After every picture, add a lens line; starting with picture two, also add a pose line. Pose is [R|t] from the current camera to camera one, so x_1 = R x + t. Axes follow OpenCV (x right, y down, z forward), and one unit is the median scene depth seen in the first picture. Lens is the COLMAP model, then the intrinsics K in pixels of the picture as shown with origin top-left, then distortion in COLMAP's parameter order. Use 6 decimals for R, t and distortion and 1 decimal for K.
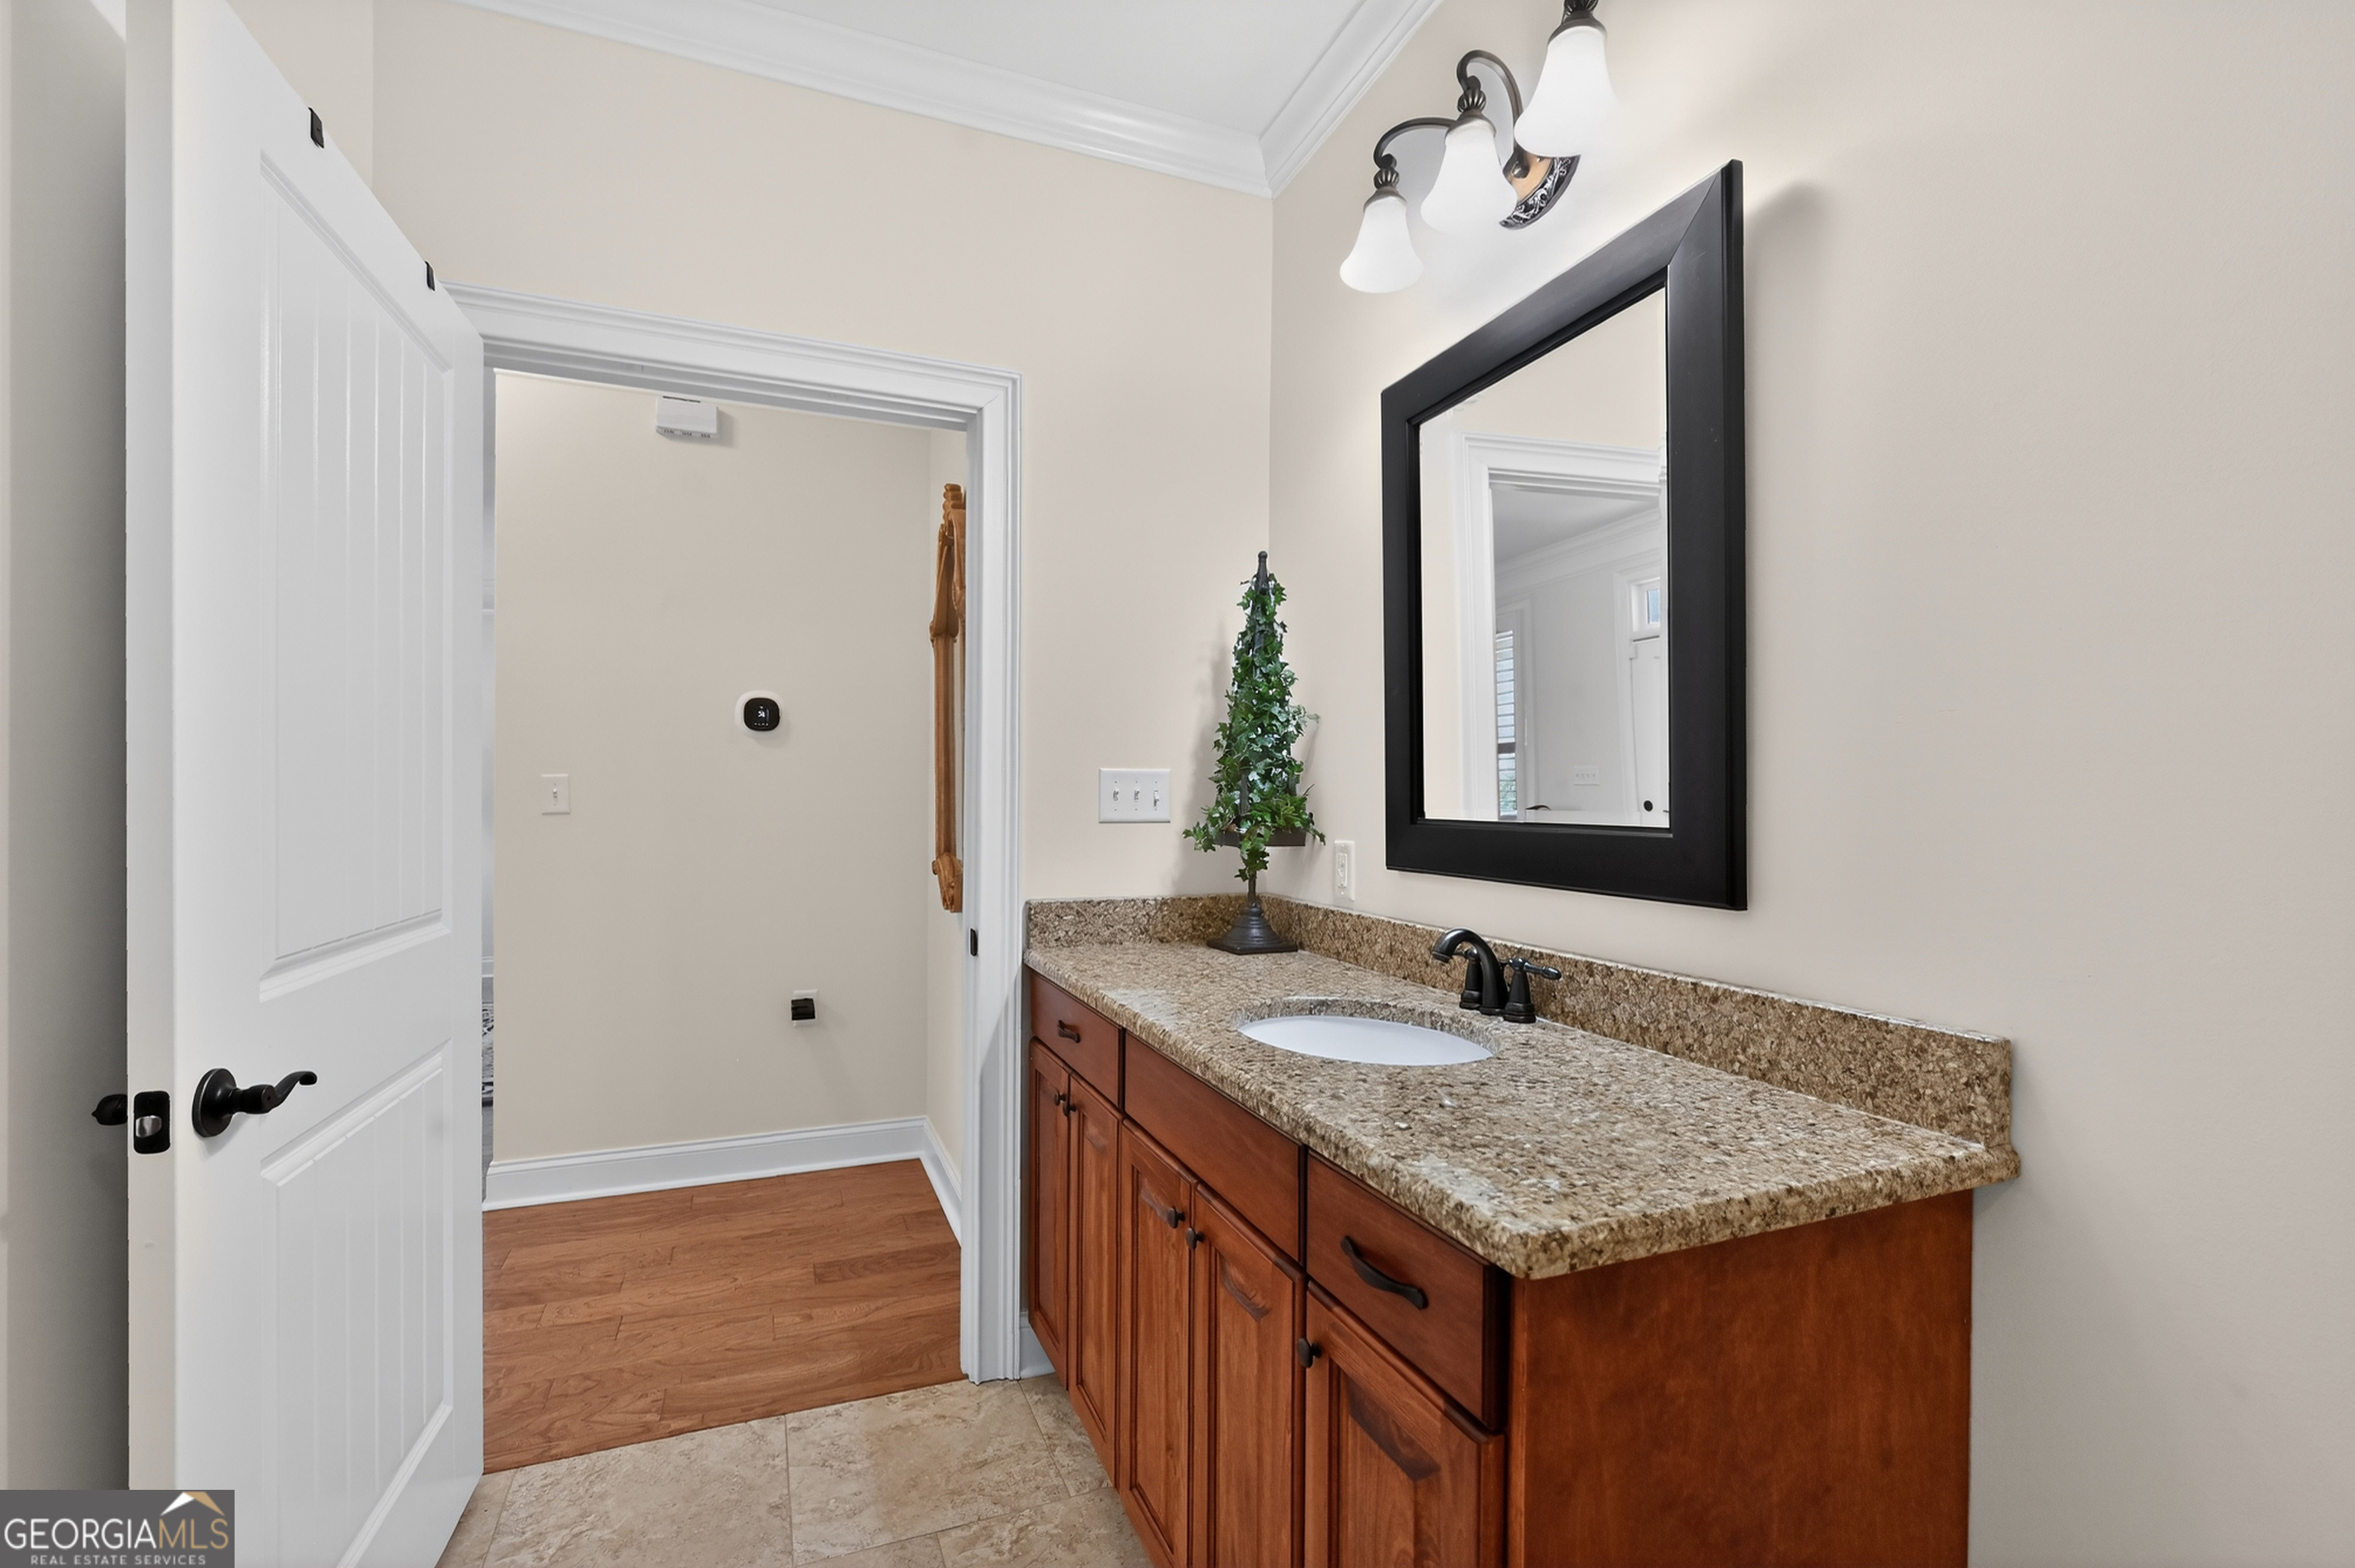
lens RADIAL K [[1011.6, 0, 1174.7], [0, 1011.6, 792.5], [0, 0, 1]] dist [-0.001536, -0.000599]
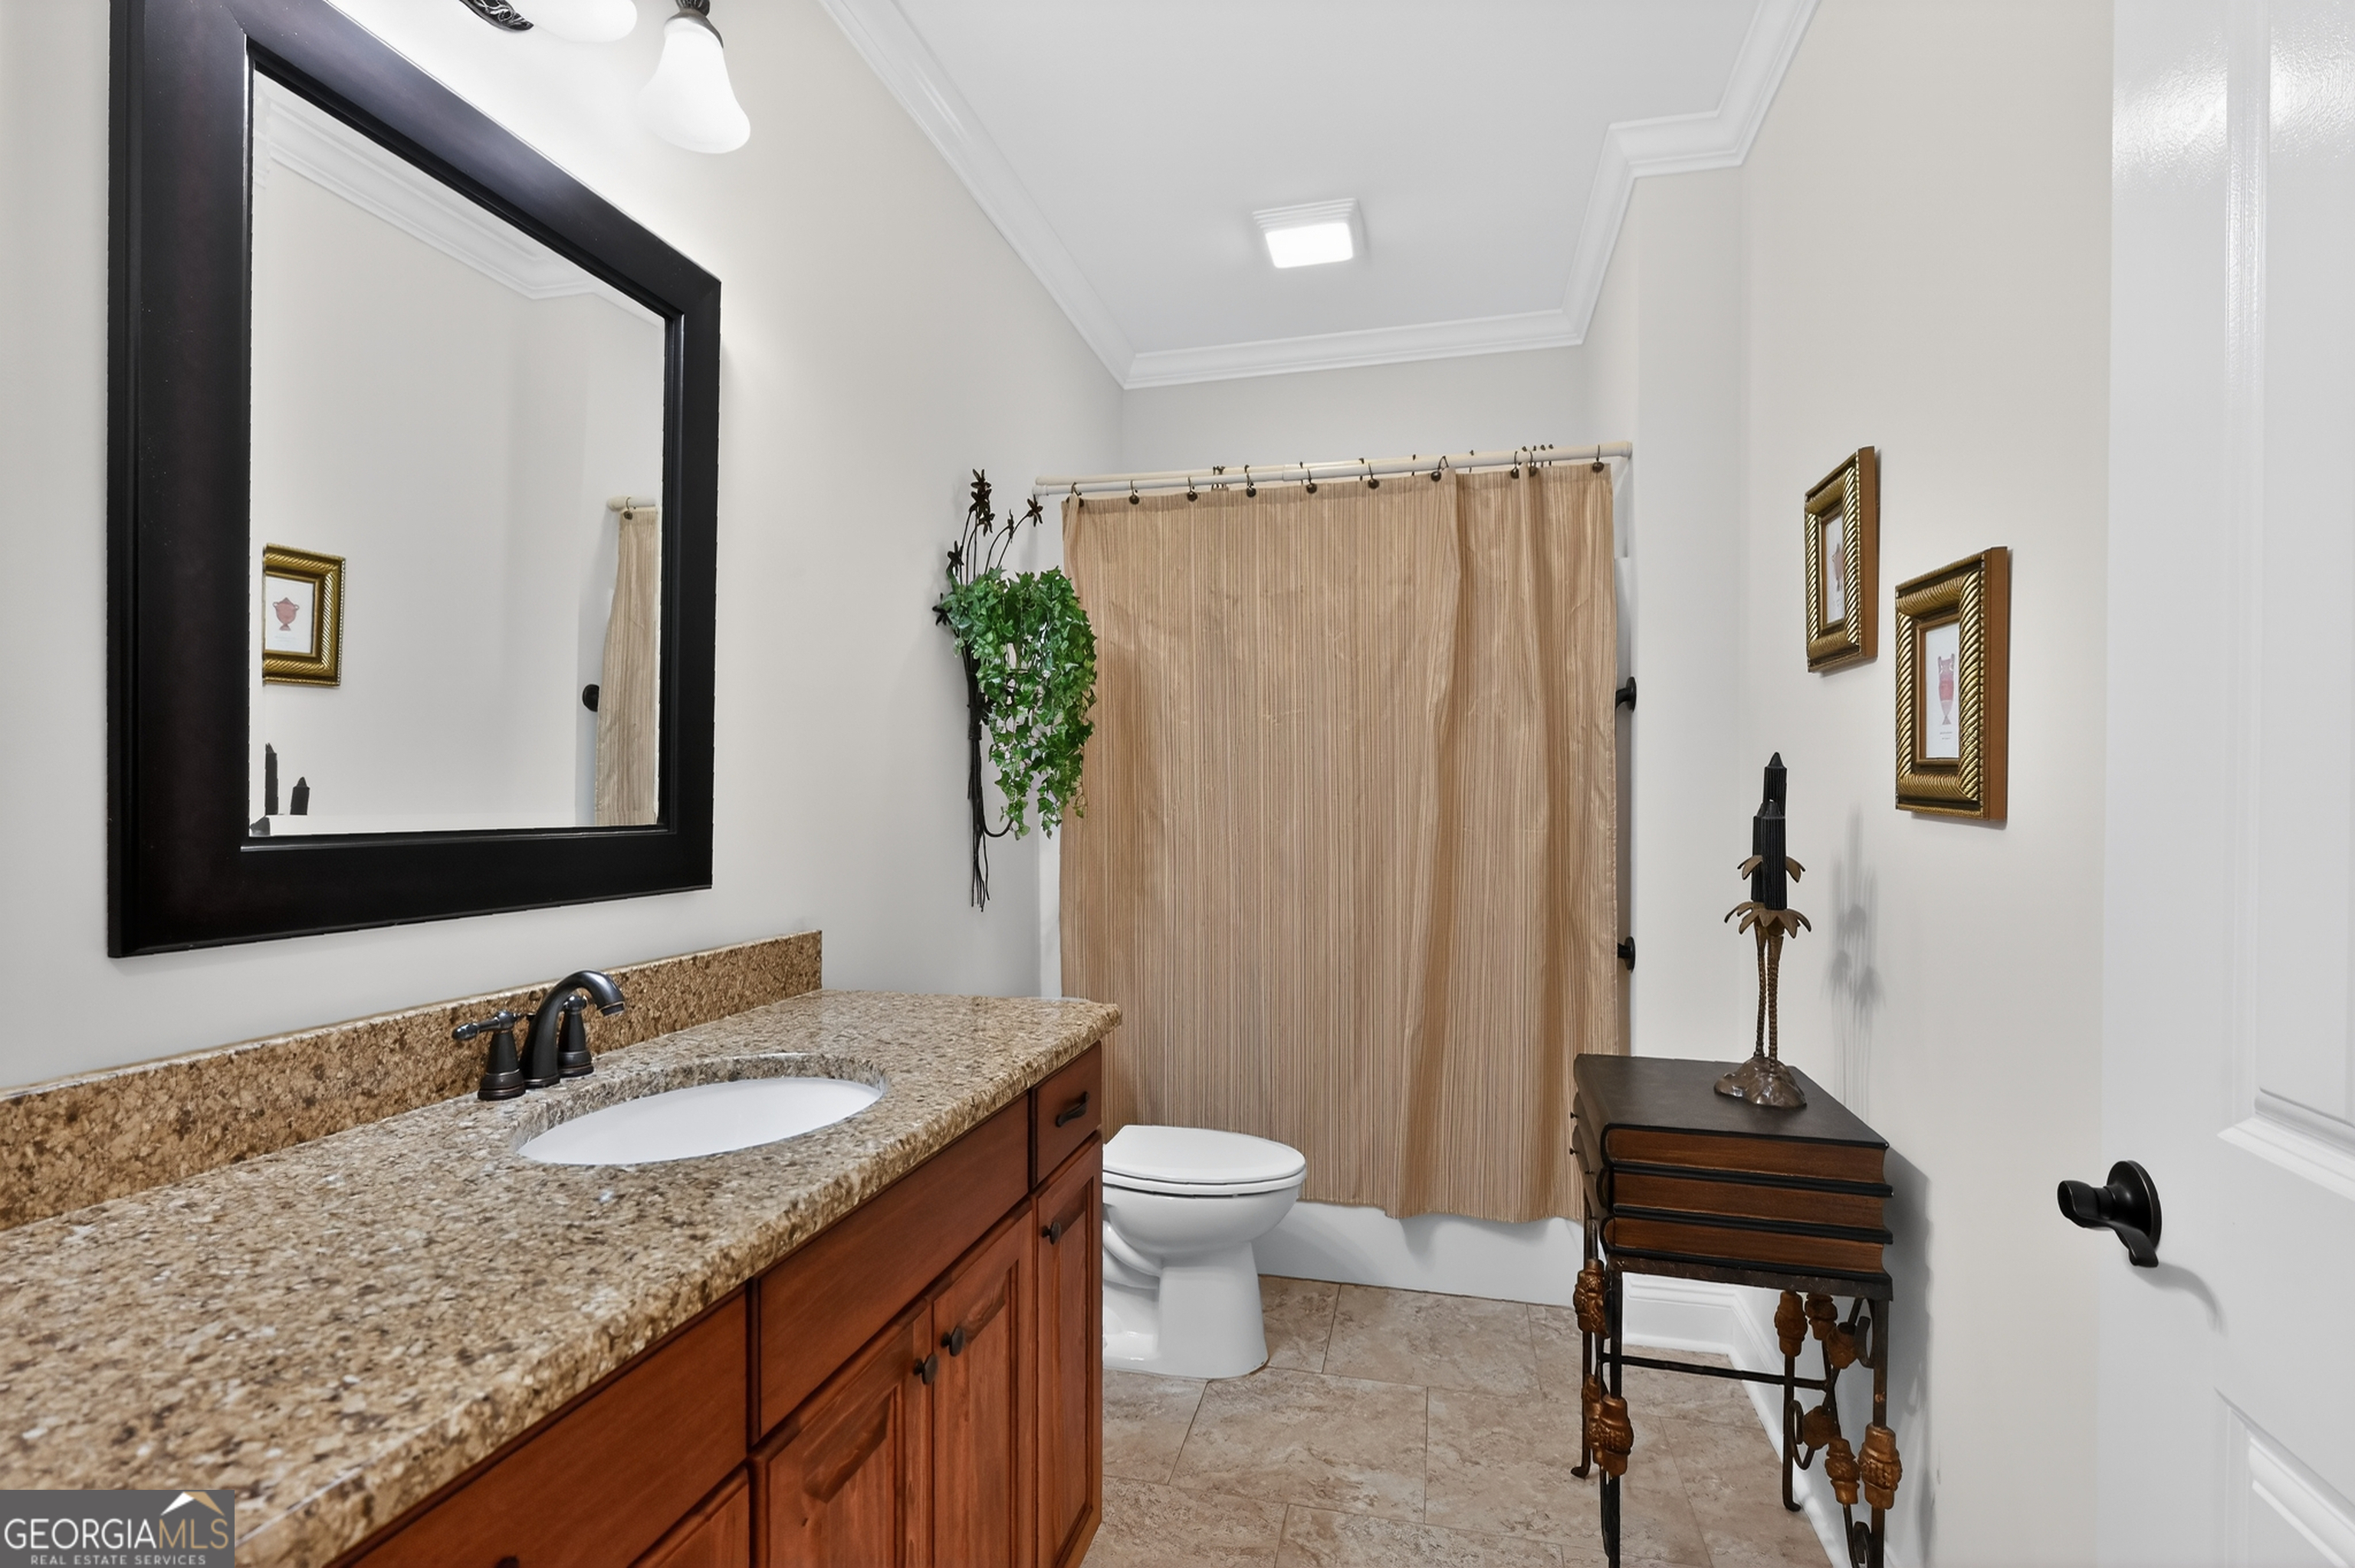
lens RADIAL K [[1134.0, 0, 1168.6], [0, 1134.0, 814.3], [0, 0, 1]] dist [-0.003212, -0.000510]
pose [[-0.792244, -0.009325, 0.610133, -0.663941], [0.001052, 0.999861, 0.016648, 0.004543], [-0.610203, 0.013831, -0.792124, 1.607303]]
